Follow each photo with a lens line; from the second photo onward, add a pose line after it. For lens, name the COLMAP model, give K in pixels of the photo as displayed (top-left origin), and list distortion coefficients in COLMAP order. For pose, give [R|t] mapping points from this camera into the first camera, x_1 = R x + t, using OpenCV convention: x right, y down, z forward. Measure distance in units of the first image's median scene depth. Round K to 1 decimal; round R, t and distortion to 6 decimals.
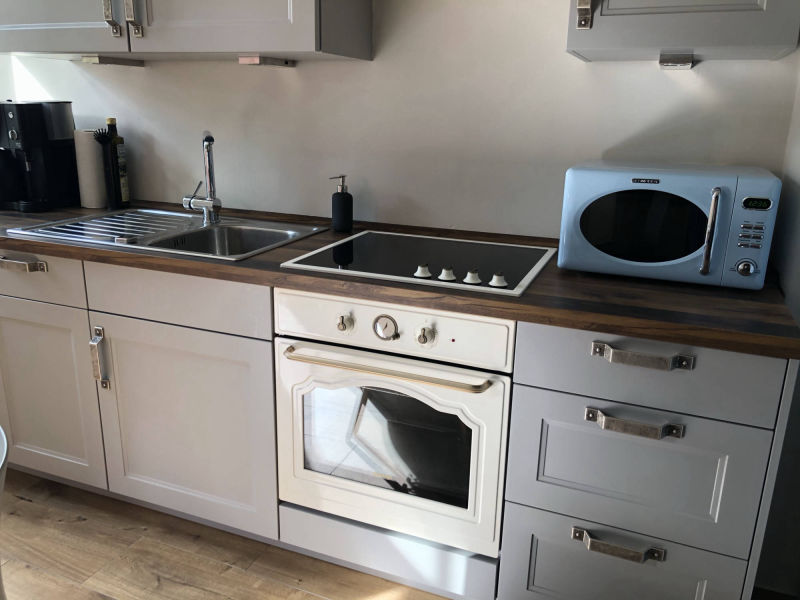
lens RADIAL K [[653.4, 0, 400.0], [0, 653.4, 300.0], [0, 0, 1]] dist [-0.000659, -0.000435]
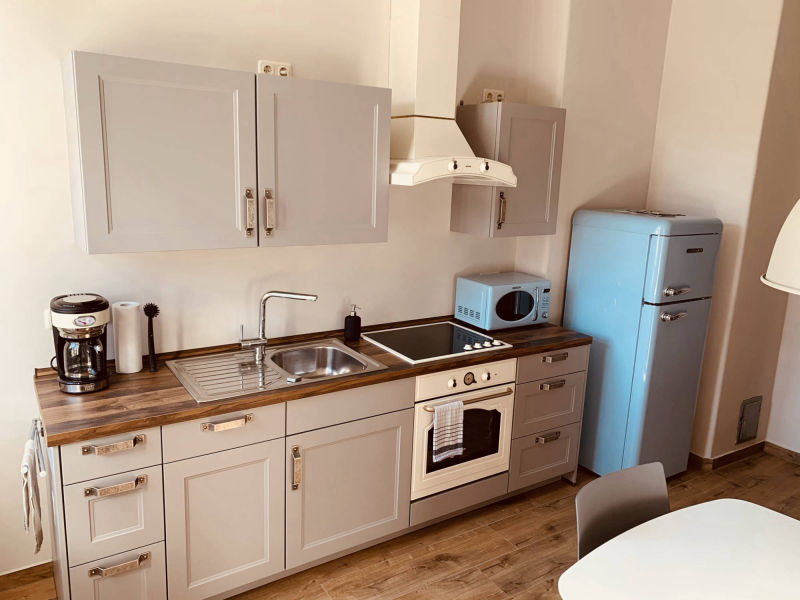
lens RADIAL K [[614.1, 0, 400.0], [0, 614.1, 300.0], [0, 0, 1]] dist [0.011075, -0.003585]
pose [[0.576092, -0.185339, 0.796095, -1.584978], [0.209851, 0.974845, 0.075096, -0.378345], [-0.789987, 0.123799, 0.600495, 0.000923]]
